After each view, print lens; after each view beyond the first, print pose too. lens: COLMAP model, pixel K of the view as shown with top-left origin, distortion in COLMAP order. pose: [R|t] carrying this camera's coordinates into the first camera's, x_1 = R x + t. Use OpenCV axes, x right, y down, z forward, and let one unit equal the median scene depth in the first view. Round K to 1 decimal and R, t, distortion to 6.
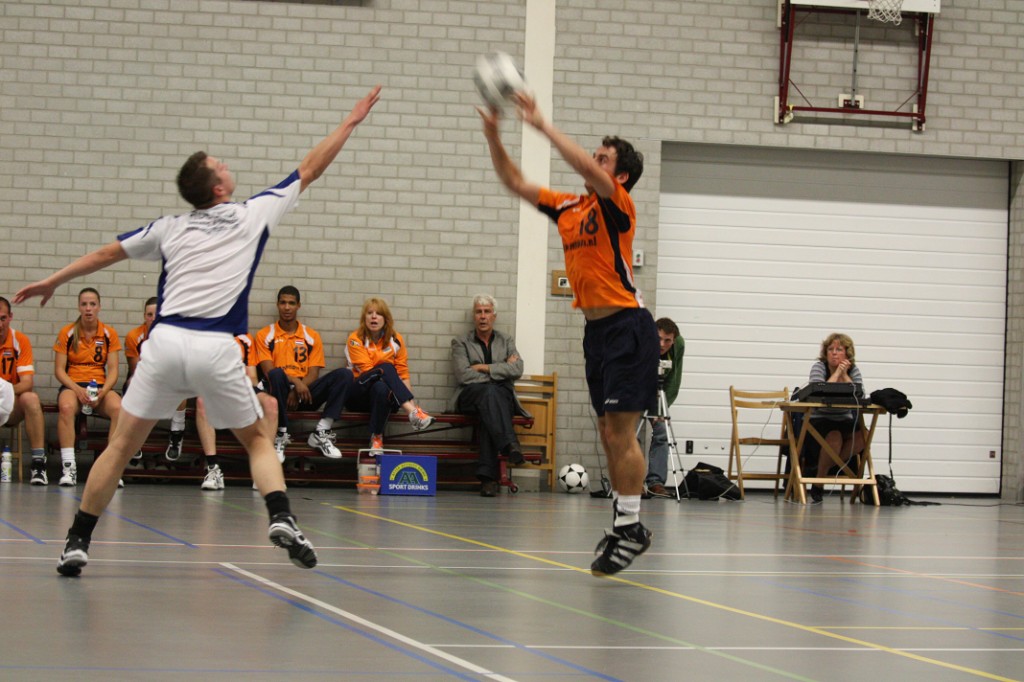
lens RADIAL K [[3373.7, 0, 512.0], [0, 3373.7, 341.0], [0, 0, 1]] dist [-0.198264, -1.001914]
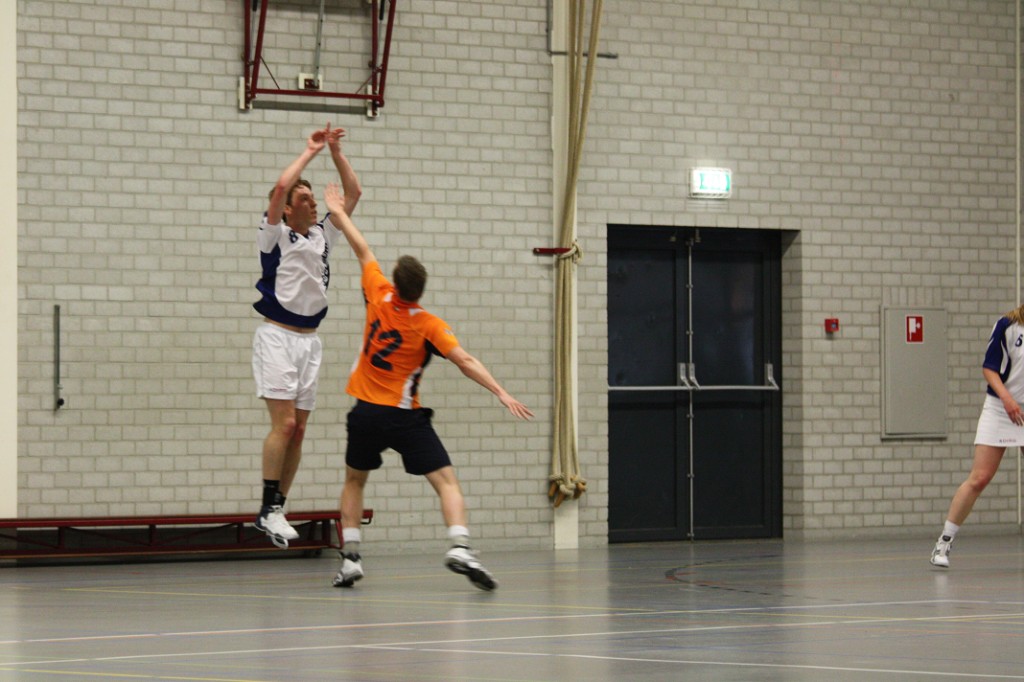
lens RADIAL K [[5366.6, 0, 512.0], [0, 5366.6, 341.0], [0, 0, 1]] dist [0.189162, 5.391163]
pose [[0.845154, -0.029942, 0.533684, -0.572401], [0.028915, 0.999529, 0.010286, -0.019239], [-0.533740, 0.006738, 0.845621, -0.155278]]
